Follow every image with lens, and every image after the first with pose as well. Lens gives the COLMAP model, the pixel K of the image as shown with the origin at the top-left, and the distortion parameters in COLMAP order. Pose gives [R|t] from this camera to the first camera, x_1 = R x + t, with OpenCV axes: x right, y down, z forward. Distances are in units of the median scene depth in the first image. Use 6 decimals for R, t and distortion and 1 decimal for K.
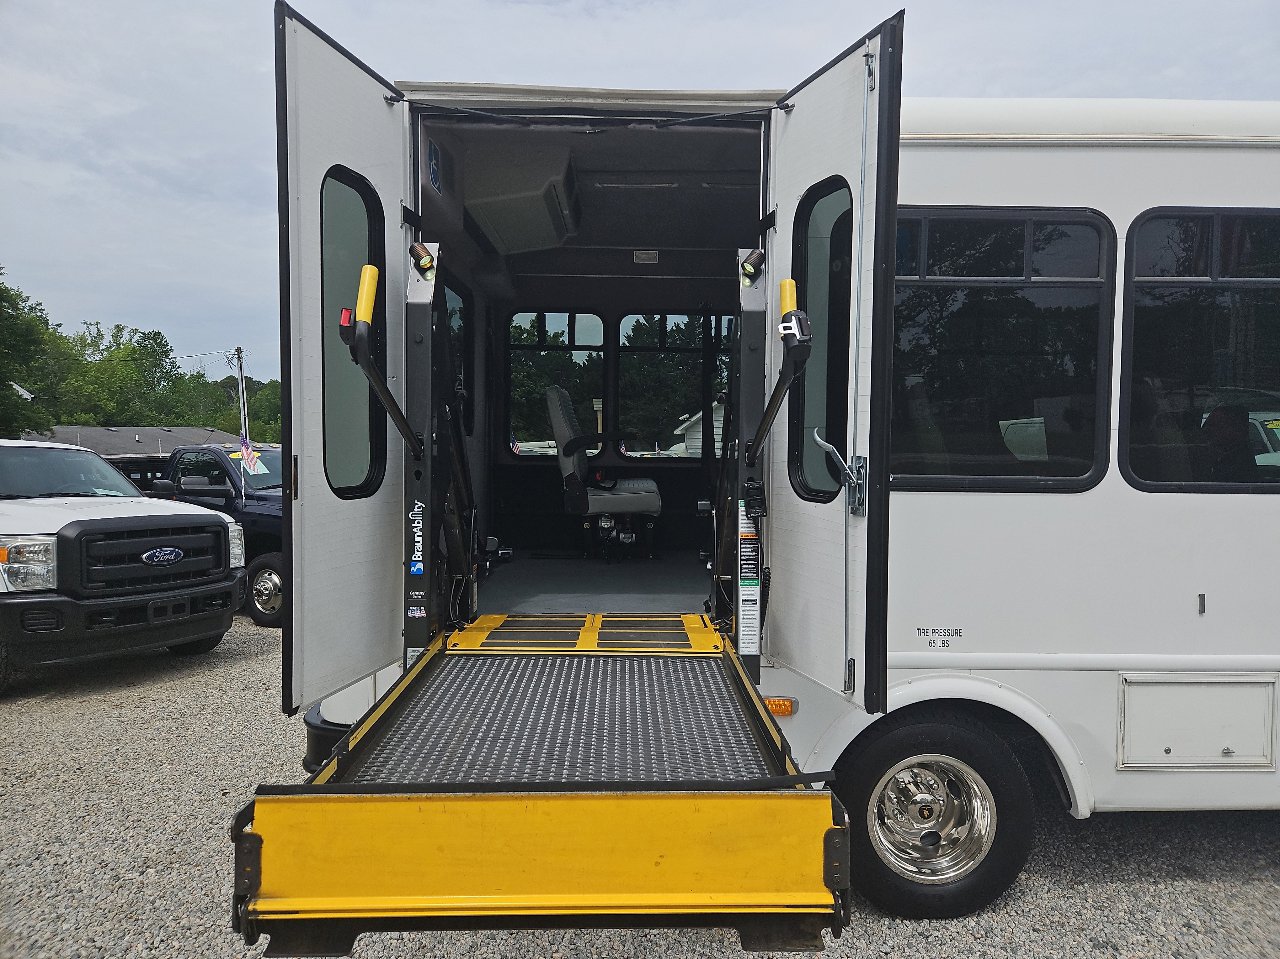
lens RADIAL K [[861.4, 0, 643.4], [0, 861.4, 471.7], [0, 0, 1]] dist [0.069027, -0.059104]
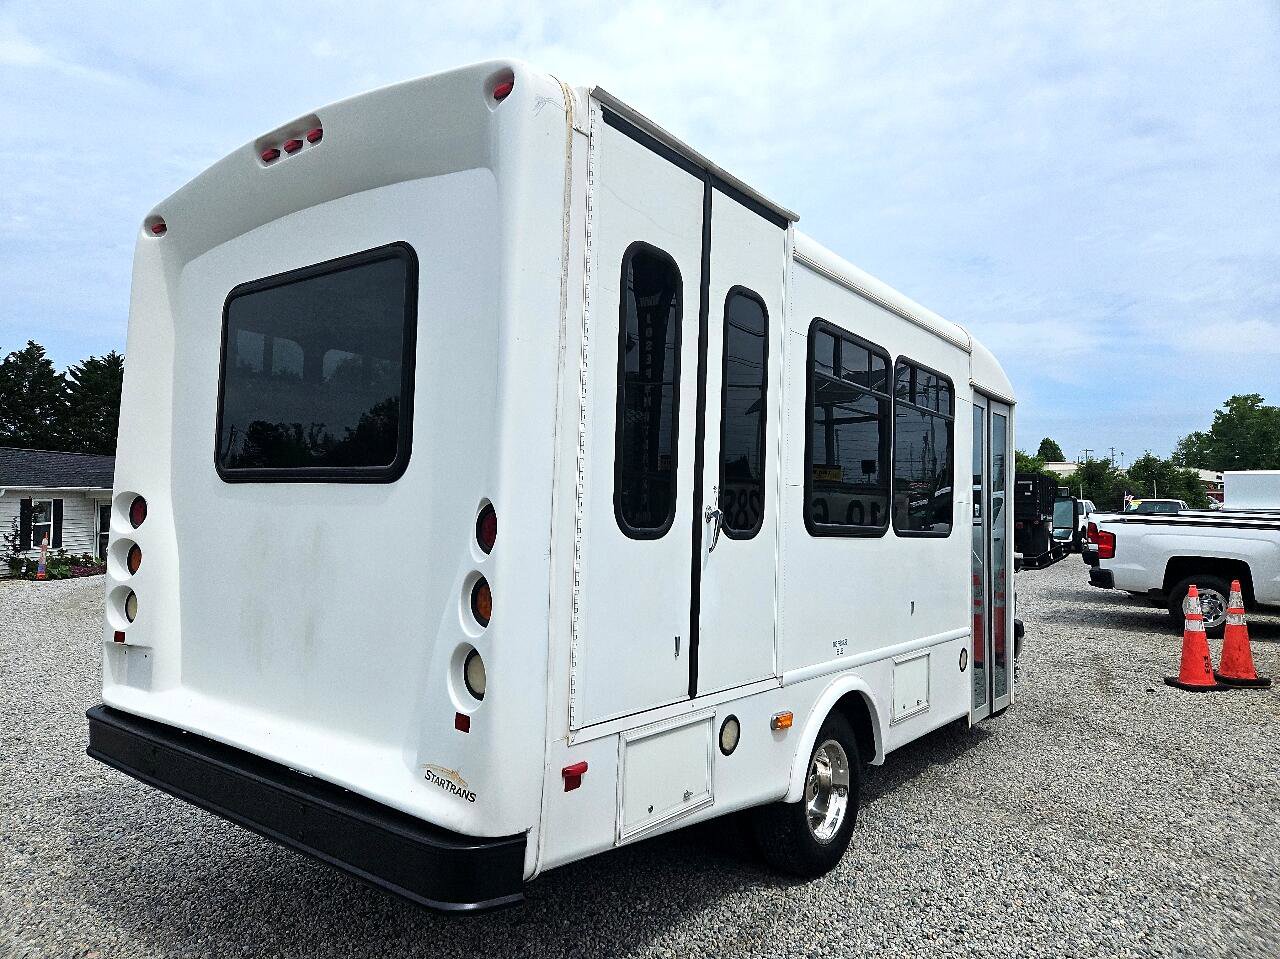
lens RADIAL K [[856.1, 0, 632.1], [0, 856.1, 480.8], [0, 0, 1]] dist [0.073918, -0.063193]
pose [[0.635490, 0.044092, 0.770849, -0.893728], [0.012067, 0.997679, -0.067015, 0.022091], [-0.772015, 0.051889, 0.633483, 0.401511]]
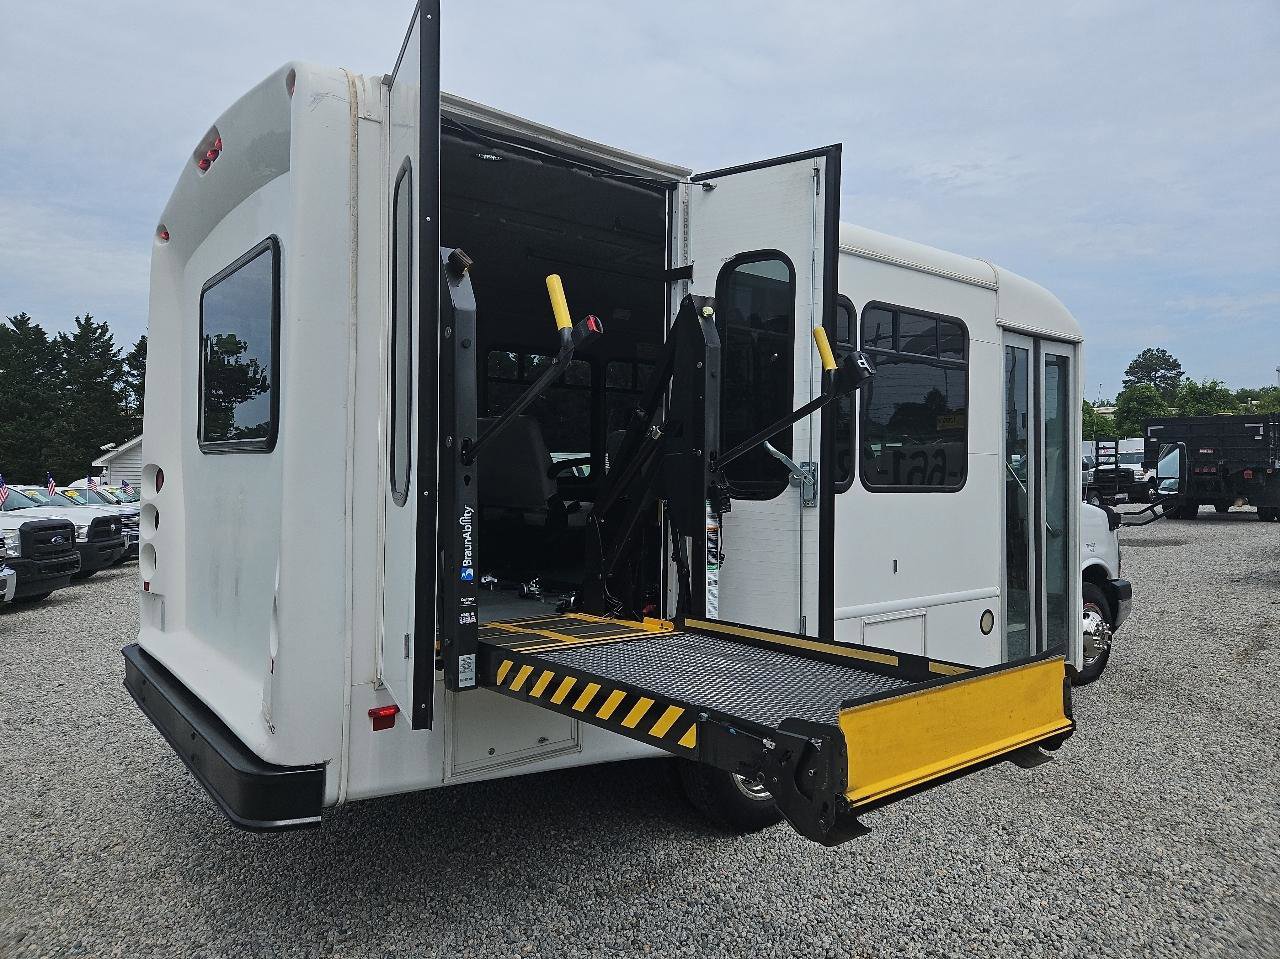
lens RADIAL K [[861.4, 0, 643.4], [0, 861.4, 471.7], [0, 0, 1]] dist [0.069027, -0.059104]
pose [[0.798835, -0.000238, 0.601551, -0.605995], [0.024834, 0.999160, -0.032583, 0.027576], [-0.601038, 0.040968, 0.798170, 0.072448]]
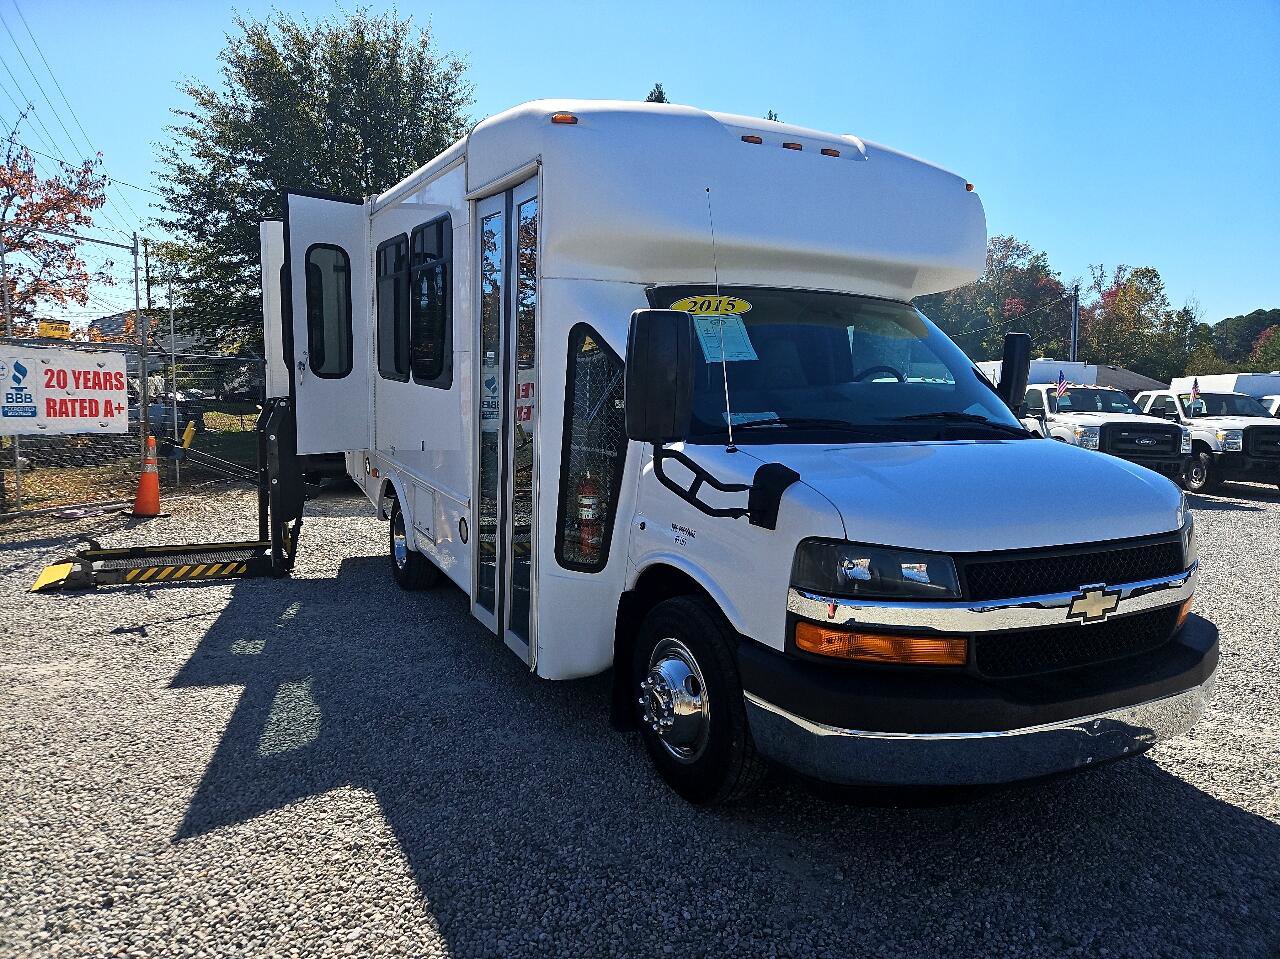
lens RADIAL K [[853.0, 0, 623.9], [0, 853.0, 473.9], [0, 0, 1]] dist [0.061949, -0.003964]
pose [[0.435904, 0.127522, -0.890913, 2.425003], [-0.064494, 0.991792, 0.110405, -0.014033], [0.897679, 0.009333, 0.440550, 0.596219]]
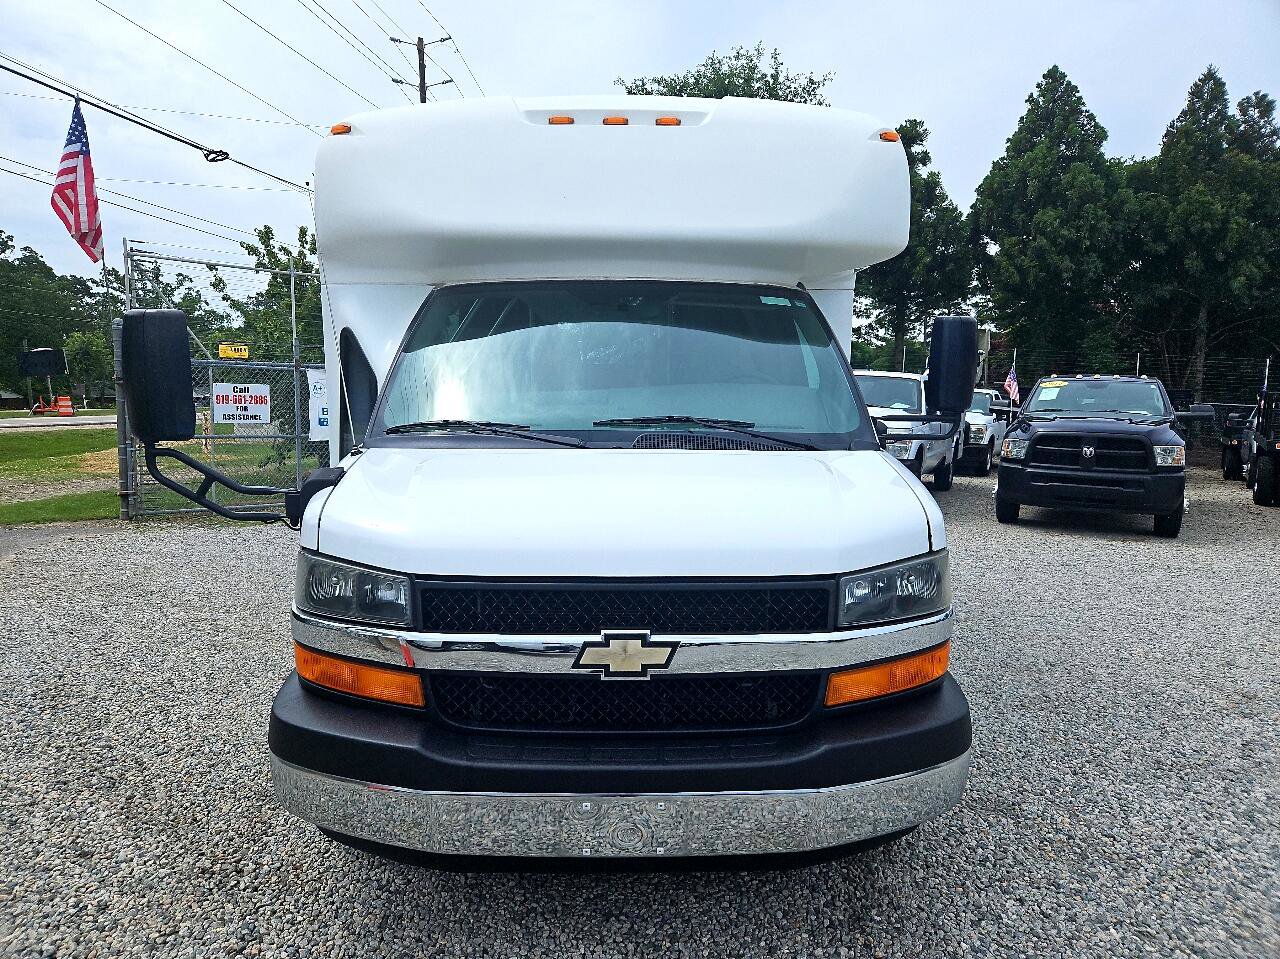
lens RADIAL K [[853.0, 0, 623.9], [0, 853.0, 473.9], [0, 0, 1]] dist [0.061949, -0.003964]
pose [[-0.016752, 0.118385, -0.992826, 2.533171], [-0.042924, 0.991965, 0.119007, -0.043906], [0.998938, 0.044610, -0.011535, 1.473321]]
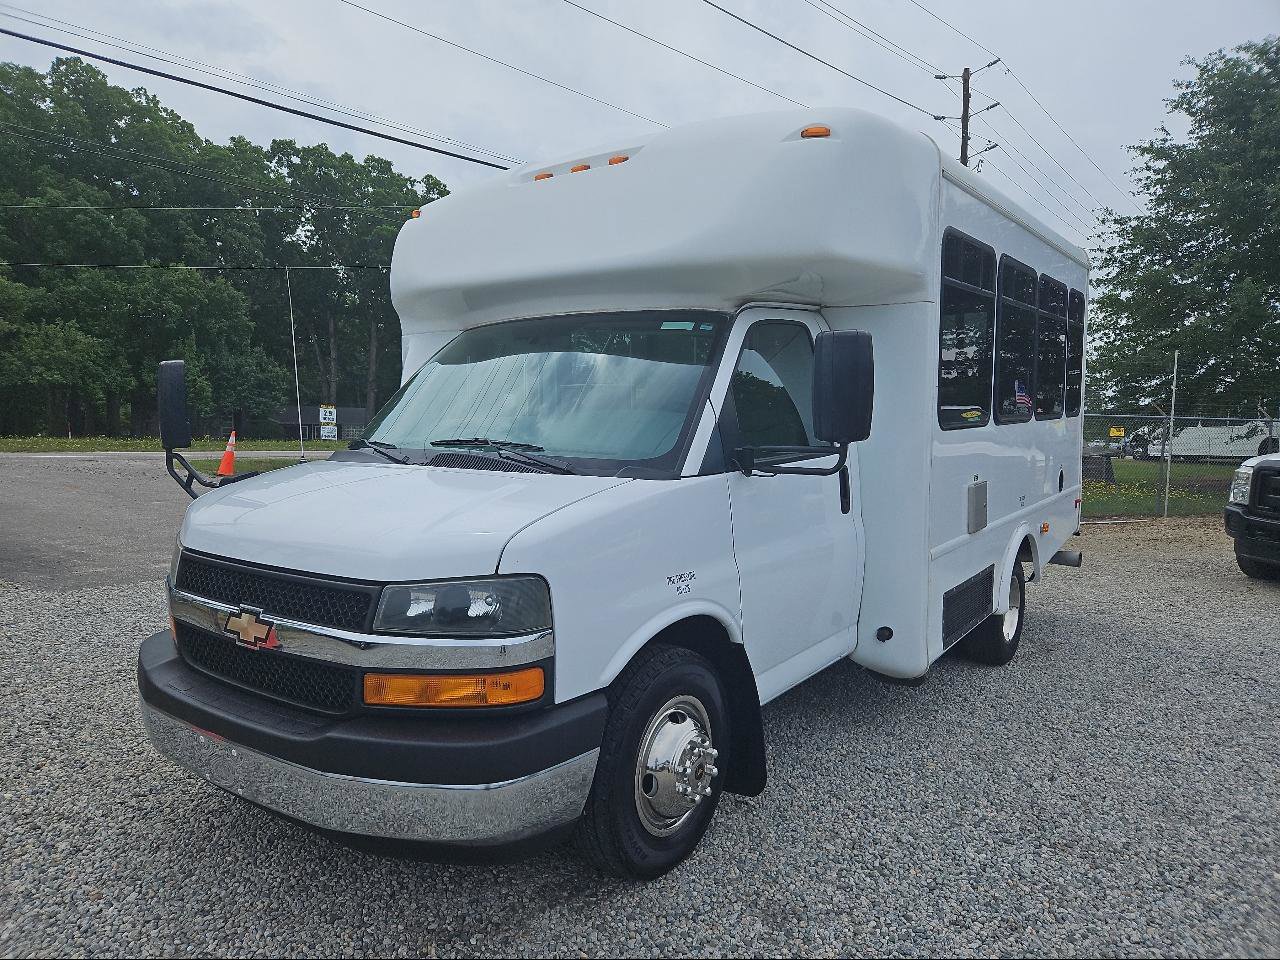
lens RADIAL K [[861.4, 0, 643.4], [0, 861.4, 472.2], [0, 0, 1]] dist [0.069027, -0.059104]
pose [[-0.611626, 0.058498, -0.788982, 2.281446], [-0.030394, 0.994789, 0.097319, -0.064585], [0.790563, 0.083503, -0.606660, 2.336413]]
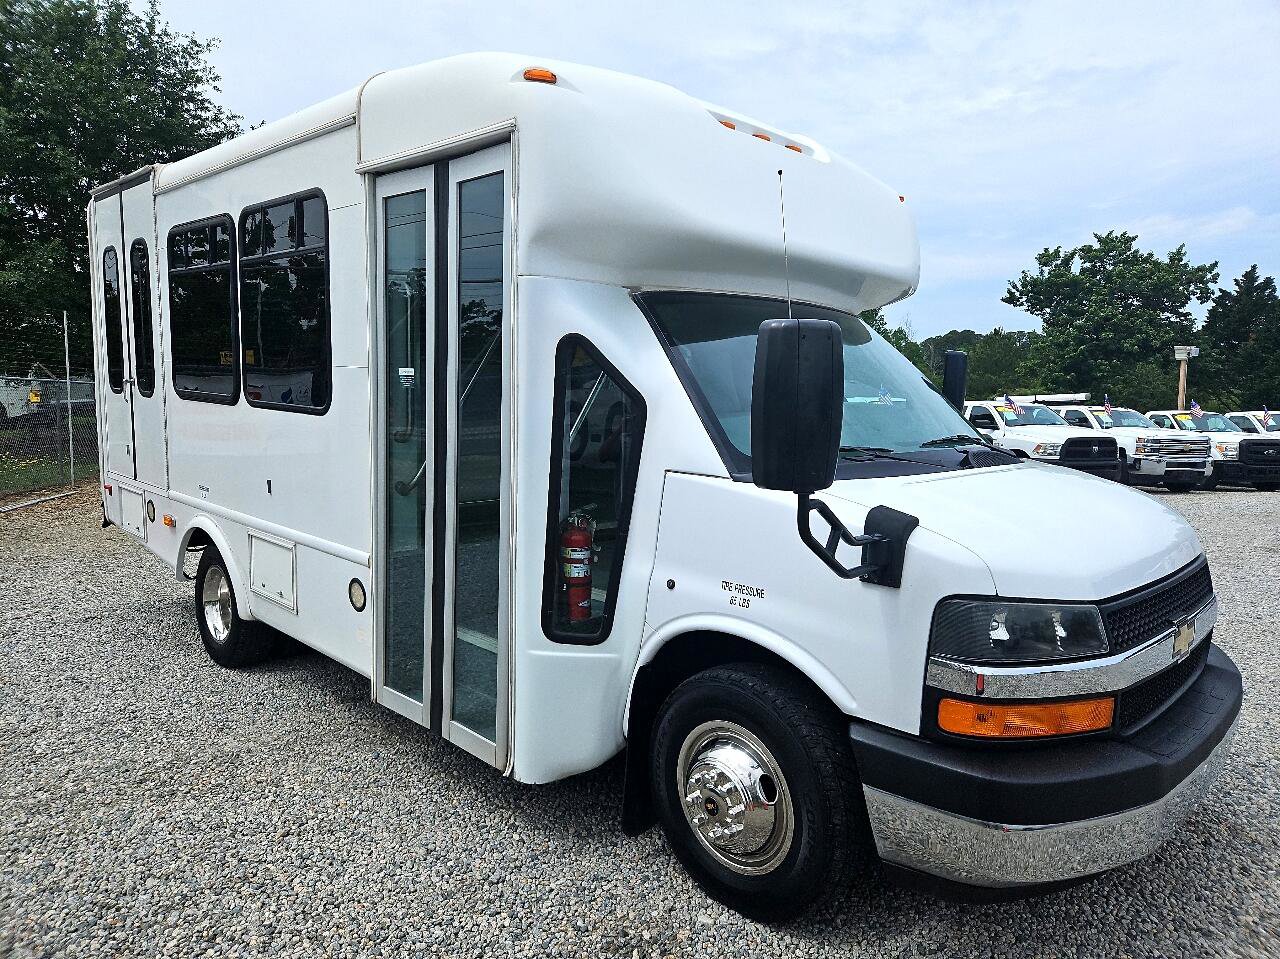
lens RADIAL K [[856.1, 0, 632.1], [0, 856.1, 480.8], [0, 0, 1]] dist [0.073918, -0.063193]
pose [[0.695250, 0.099352, -0.711868, 2.059939], [-0.053811, 0.994816, 0.086286, -0.011063], [0.716751, -0.021684, 0.696992, 0.448227]]
